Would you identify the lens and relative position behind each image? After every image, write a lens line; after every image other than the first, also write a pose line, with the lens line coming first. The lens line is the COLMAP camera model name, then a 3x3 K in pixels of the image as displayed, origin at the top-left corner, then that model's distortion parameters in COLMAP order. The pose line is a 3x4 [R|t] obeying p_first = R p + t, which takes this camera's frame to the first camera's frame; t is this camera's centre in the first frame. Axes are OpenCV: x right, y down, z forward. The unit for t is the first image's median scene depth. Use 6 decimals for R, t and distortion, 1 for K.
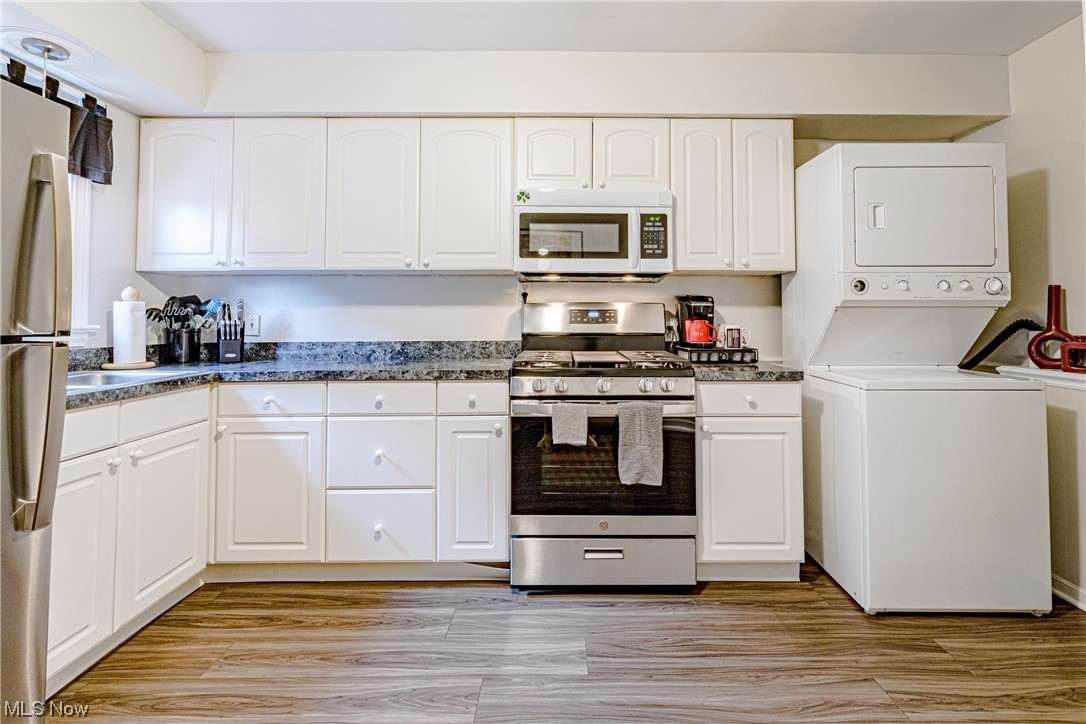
lens RADIAL K [[475.1, 0, 556.7], [0, 475.1, 302.2], [0, 0, 1]] dist [0.001759, 0.000109]
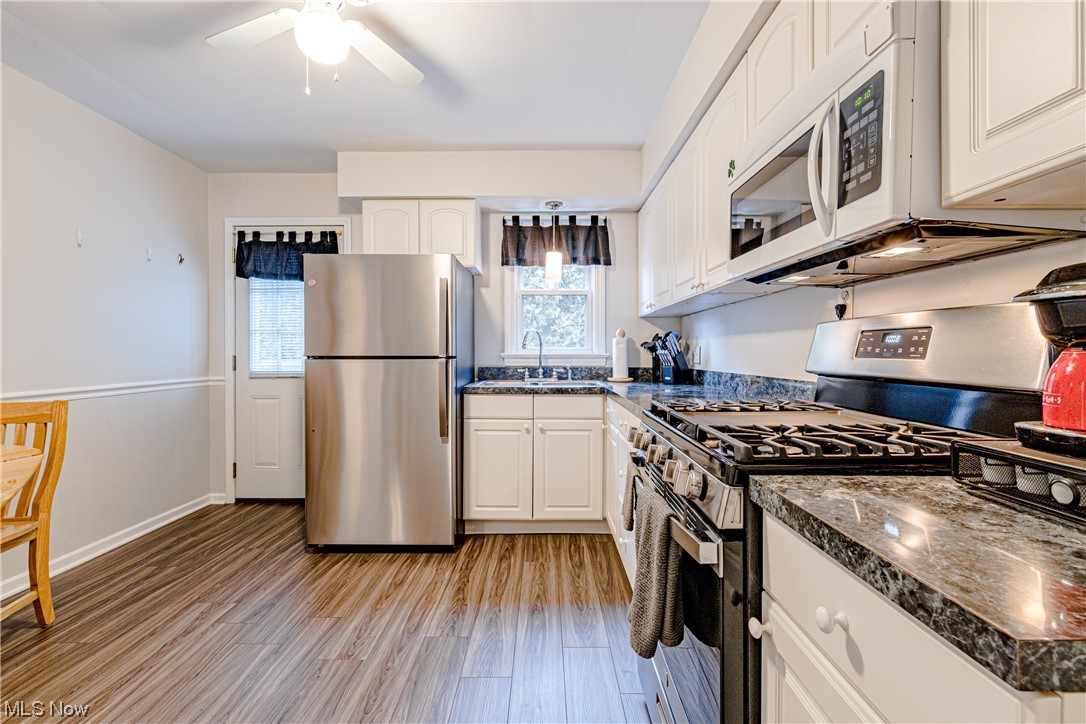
lens RADIAL K [[475.1, 0, 551.2], [0, 475.1, 355.5], [0, 0, 1]] dist [0.001759, 0.000109]
pose [[0.010617, 0.011380, -0.999879, 0.694616], [0.036339, 0.999270, 0.011759, 0.031361], [0.999283, -0.036460, 0.010196, 0.828542]]
